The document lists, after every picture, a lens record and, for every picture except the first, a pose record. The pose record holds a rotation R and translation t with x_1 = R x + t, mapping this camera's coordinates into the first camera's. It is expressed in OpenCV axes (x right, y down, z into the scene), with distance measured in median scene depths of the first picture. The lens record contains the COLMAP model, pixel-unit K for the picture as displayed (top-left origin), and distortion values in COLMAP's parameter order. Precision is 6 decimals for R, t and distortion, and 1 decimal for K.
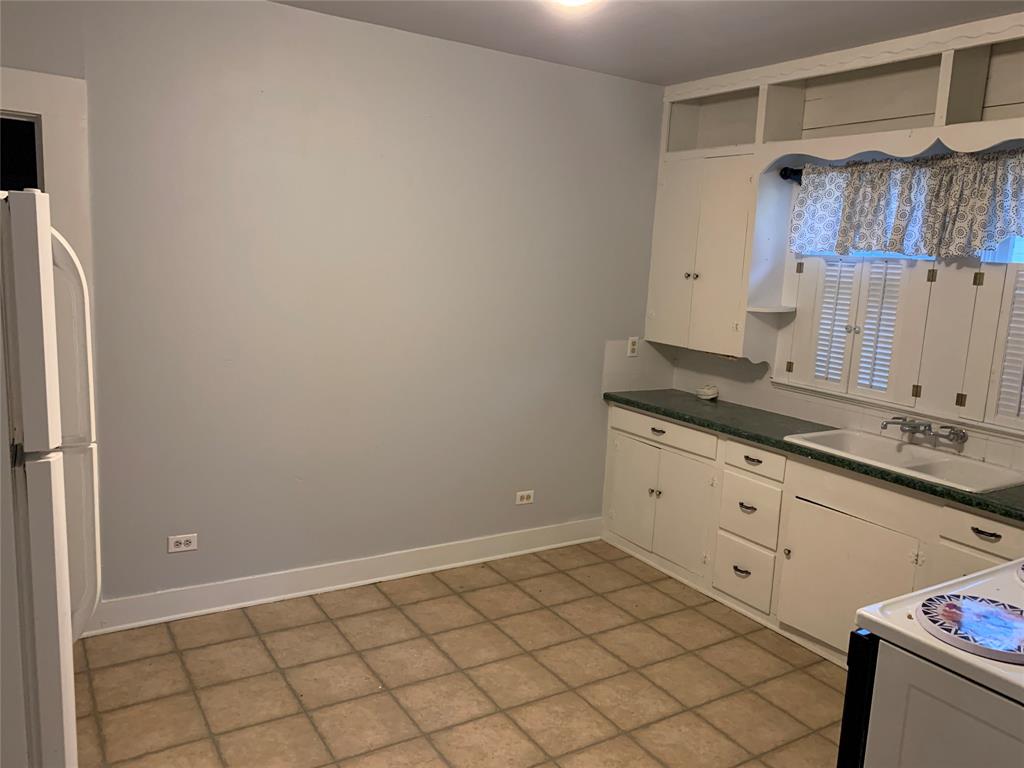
lens RADIAL K [[822.1, 0, 512.0], [0, 822.1, 384.0], [0, 0, 1]] dist [0.098736, 0.001326]
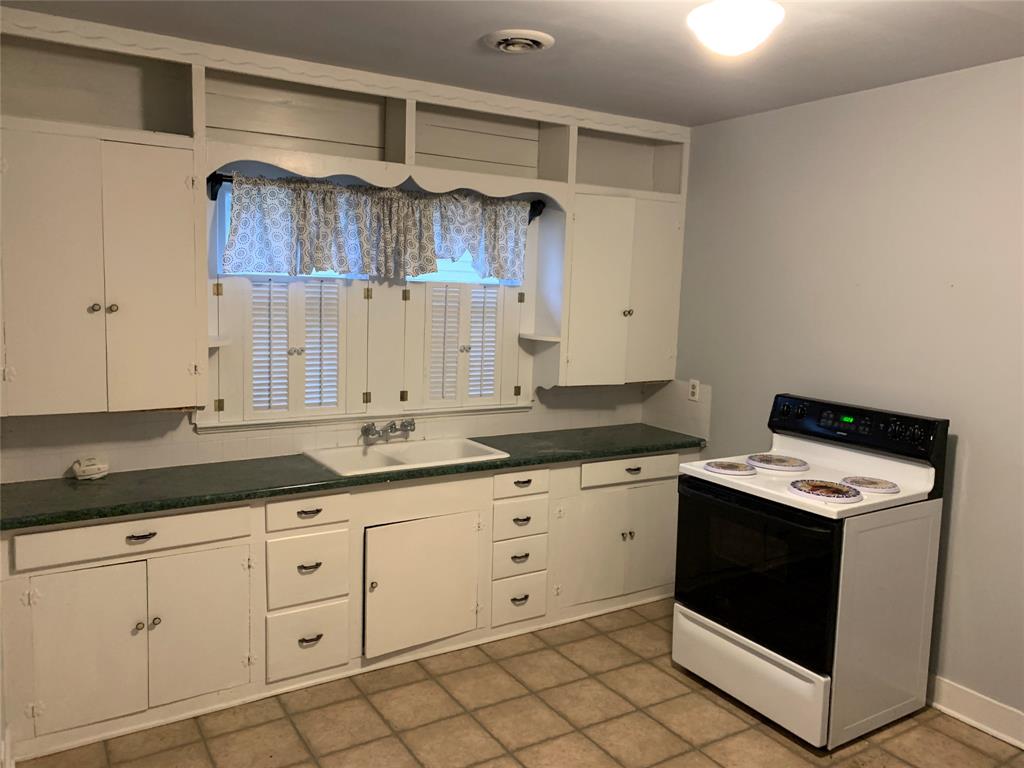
lens RADIAL K [[774.6, 0, 512.0], [0, 774.6, 384.0], [0, 0, 1]] dist [0.040441, -0.005715]
pose [[0.000412, -0.183585, 0.983004, -0.524897], [0.138658, 0.973519, 0.181755, -0.170487], [-0.990340, 0.136226, 0.025857, 0.795732]]
